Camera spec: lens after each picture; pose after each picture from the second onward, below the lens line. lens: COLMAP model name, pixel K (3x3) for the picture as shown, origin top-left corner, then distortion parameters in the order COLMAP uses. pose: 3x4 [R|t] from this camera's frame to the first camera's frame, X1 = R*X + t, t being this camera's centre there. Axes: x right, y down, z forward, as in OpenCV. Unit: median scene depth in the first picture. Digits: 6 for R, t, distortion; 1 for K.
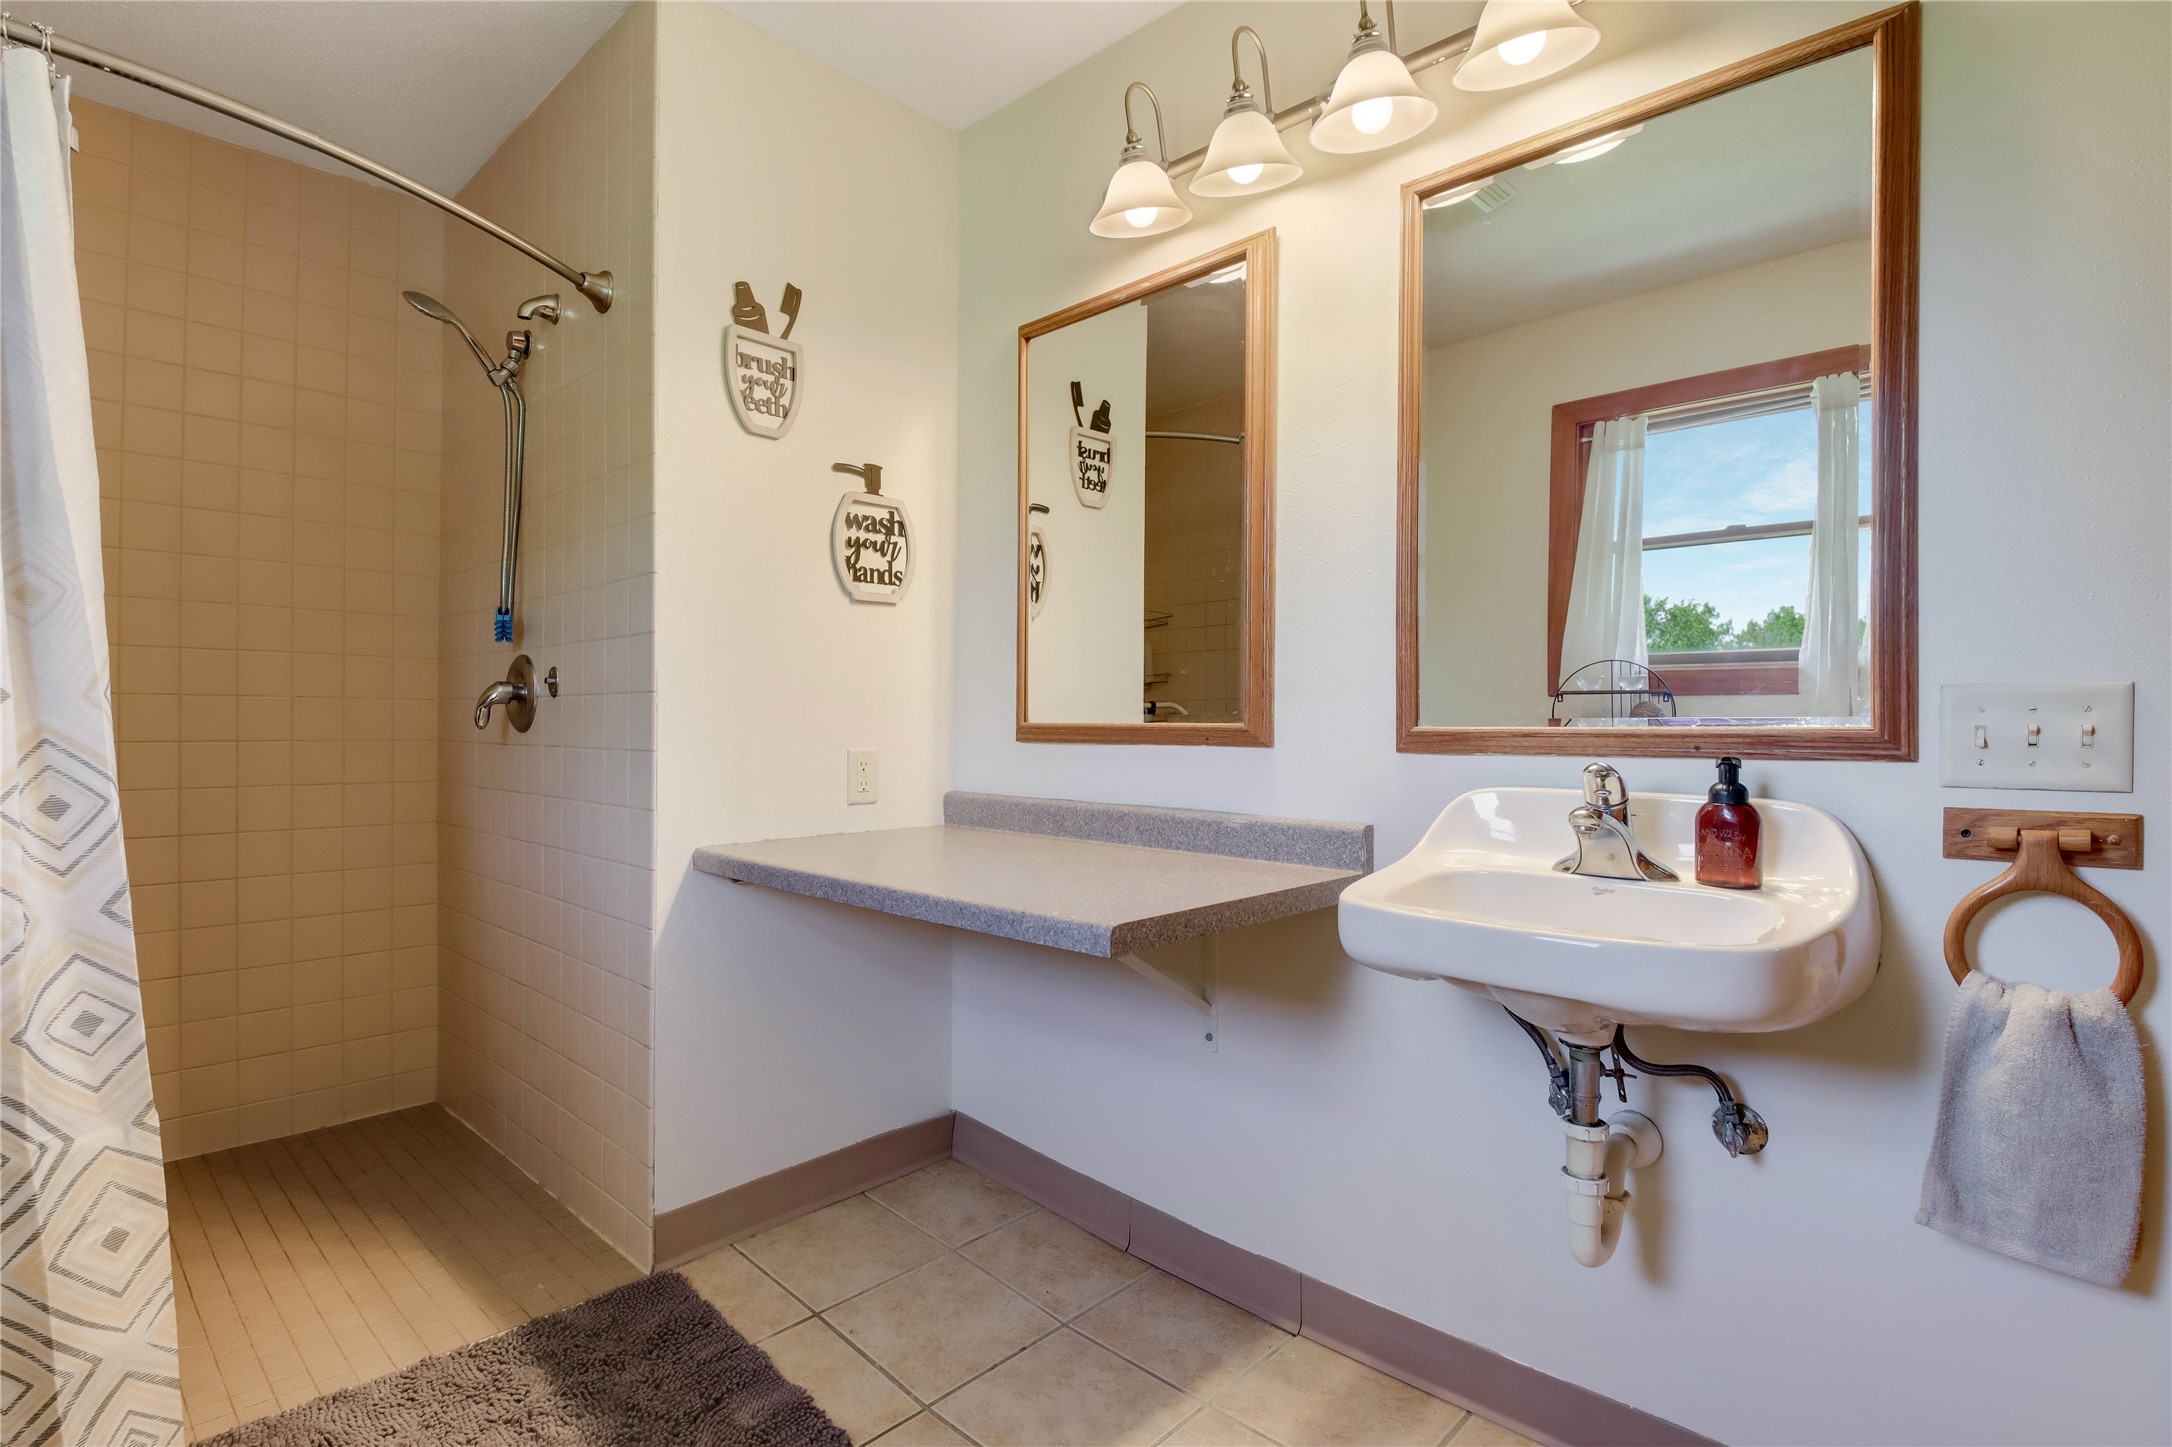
lens RADIAL K [[1026.2, 0, 1086.0], [0, 1026.2, 722.5], [0, 0, 1]] dist [-0.023052, -0.000896]
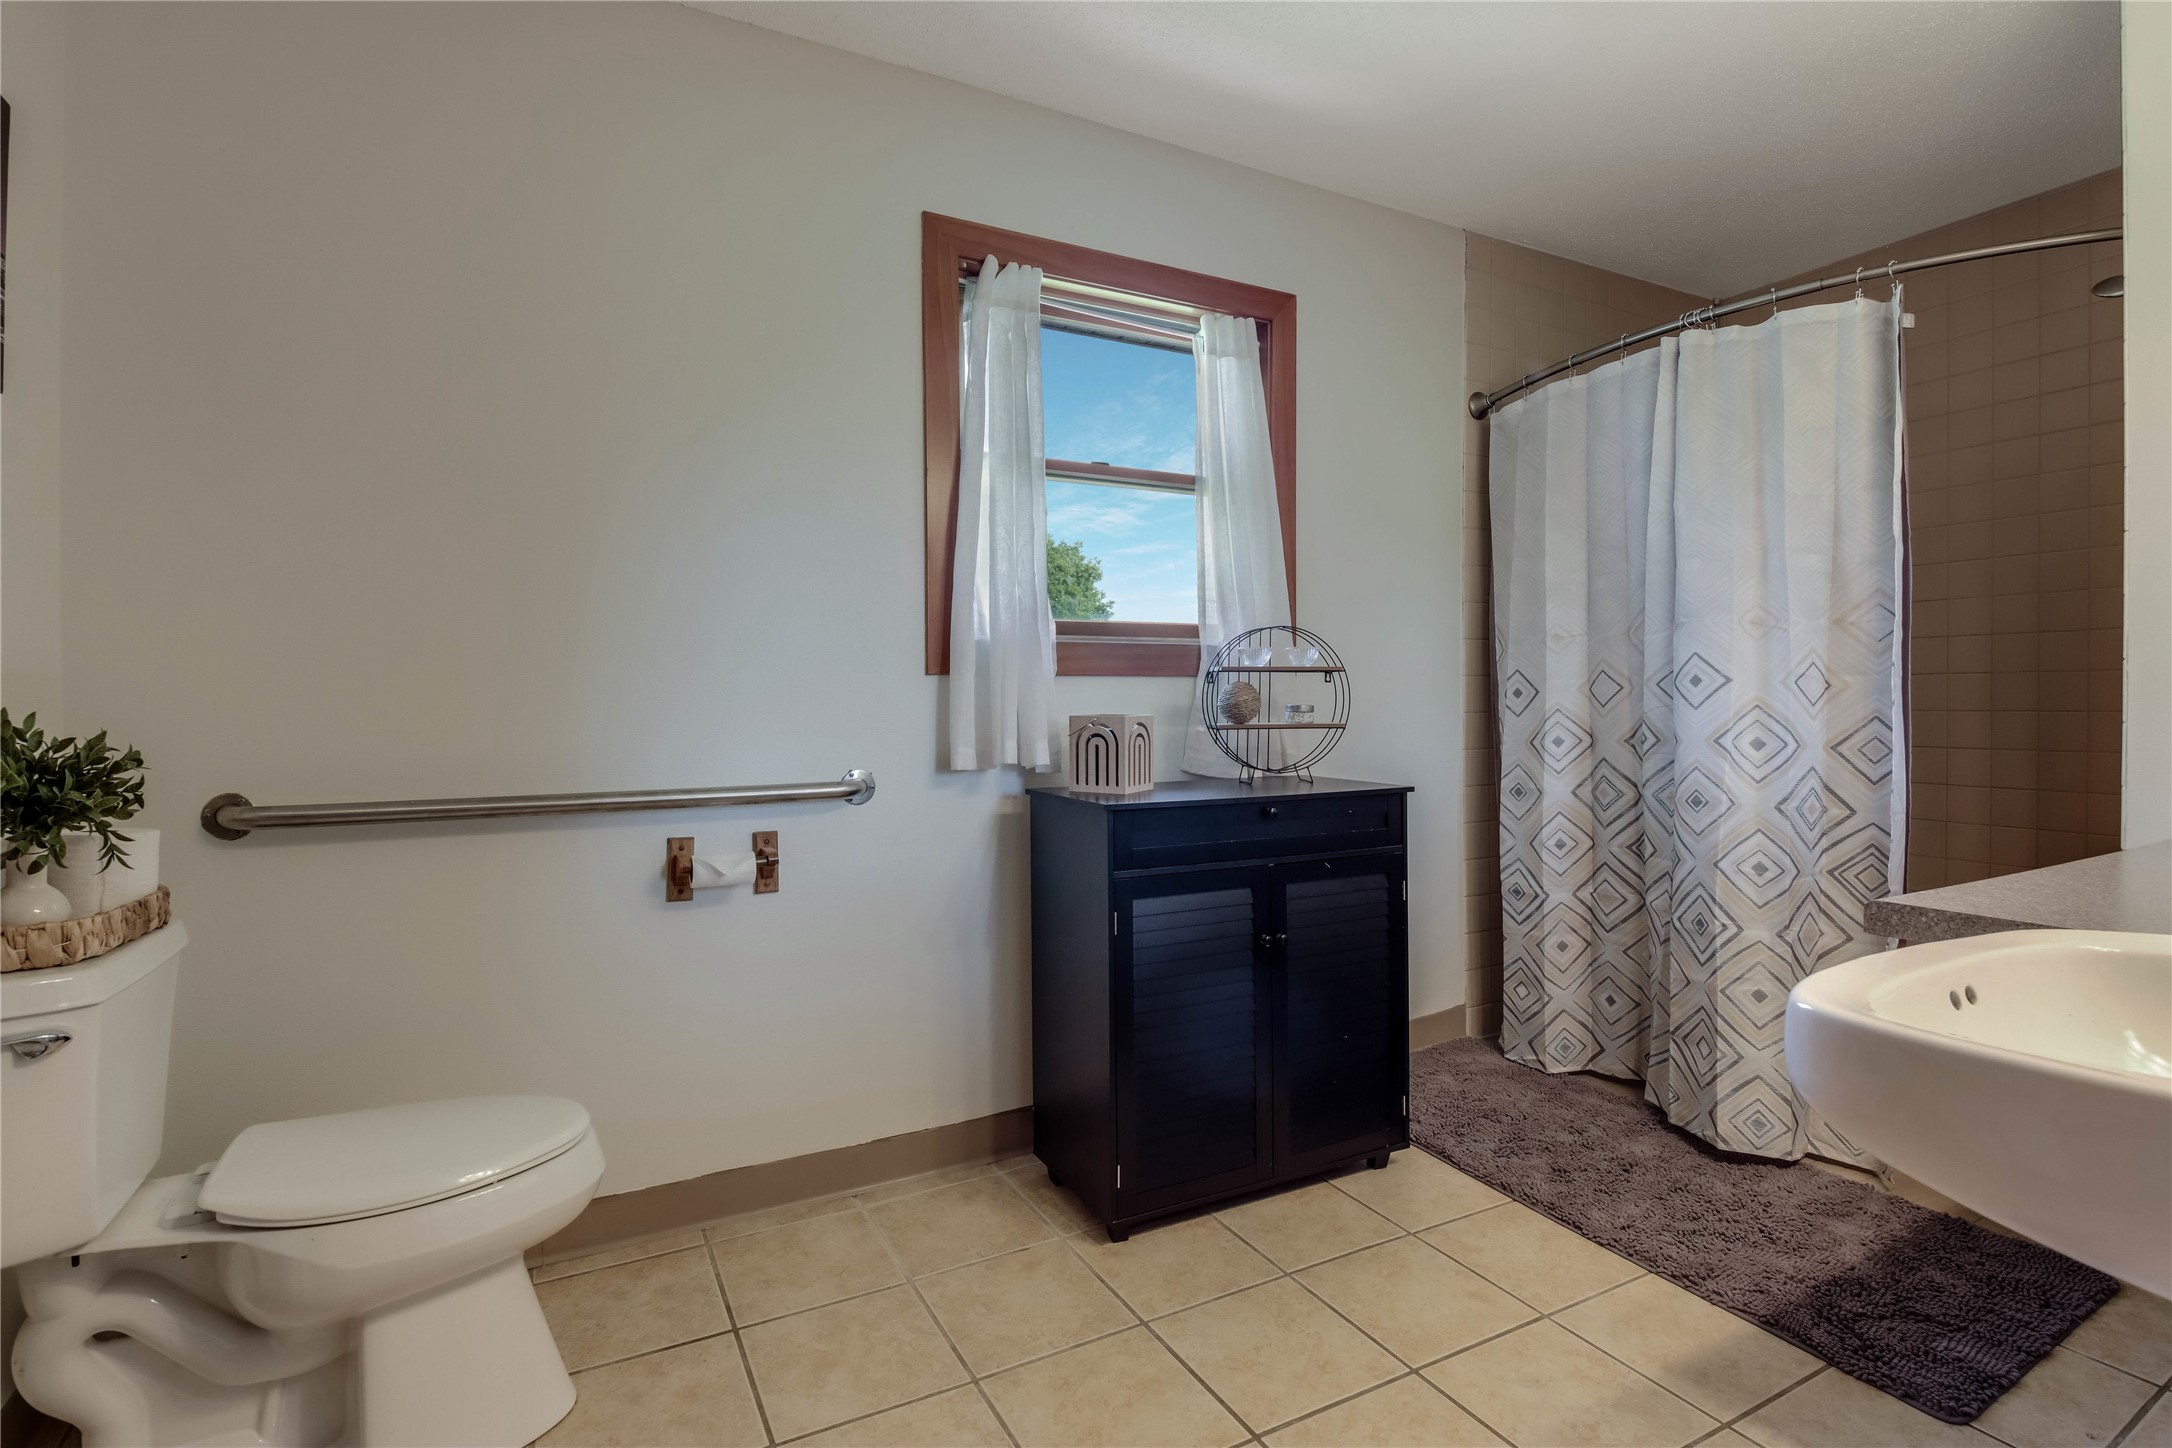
lens RADIAL K [[1026.2, 0, 1084.2], [0, 1026.2, 713.9], [0, 0, 1]] dist [-0.023052, -0.000896]
pose [[-0.329669, 0.010486, -0.944038, 1.088862], [-0.009240, 0.999855, 0.014332, 0.016160], [0.944051, 0.013448, -0.329524, 0.477671]]
